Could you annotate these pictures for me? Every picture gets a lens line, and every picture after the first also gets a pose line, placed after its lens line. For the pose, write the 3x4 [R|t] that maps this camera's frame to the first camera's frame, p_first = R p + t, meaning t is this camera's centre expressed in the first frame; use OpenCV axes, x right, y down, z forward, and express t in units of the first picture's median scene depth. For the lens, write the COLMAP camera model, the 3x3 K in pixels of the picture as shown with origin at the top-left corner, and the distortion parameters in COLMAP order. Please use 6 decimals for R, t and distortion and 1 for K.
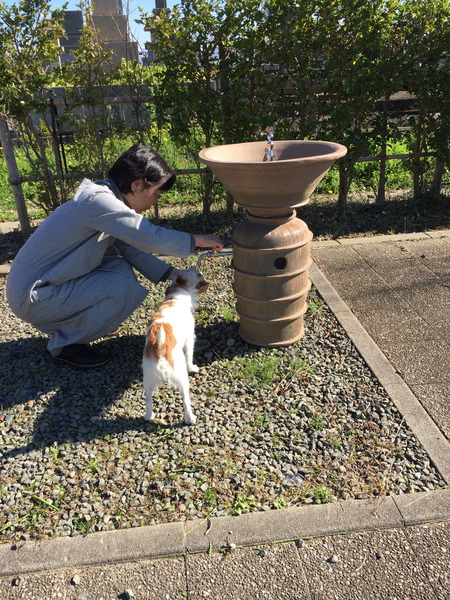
lens RADIAL K [[498.9, 0, 226.0], [0, 498.9, 301.4], [0, 0, 1]] dist [0.028877, -0.057168]
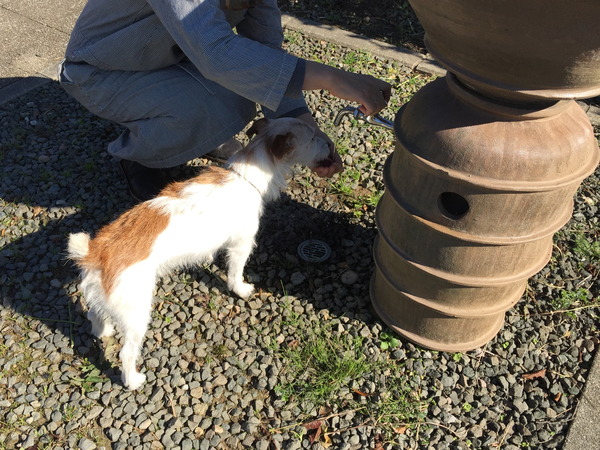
lens RADIAL K [[550.3, 0, 299.5], [0, 550.3, 222.0], [0, 0, 1]] dist [0.032696, 0.000000]
pose [[0.739127, 0.498454, -0.453030, 0.220731], [-0.349347, 0.858736, 0.374873, -0.184022], [0.575889, -0.118814, 0.808848, 0.515817]]
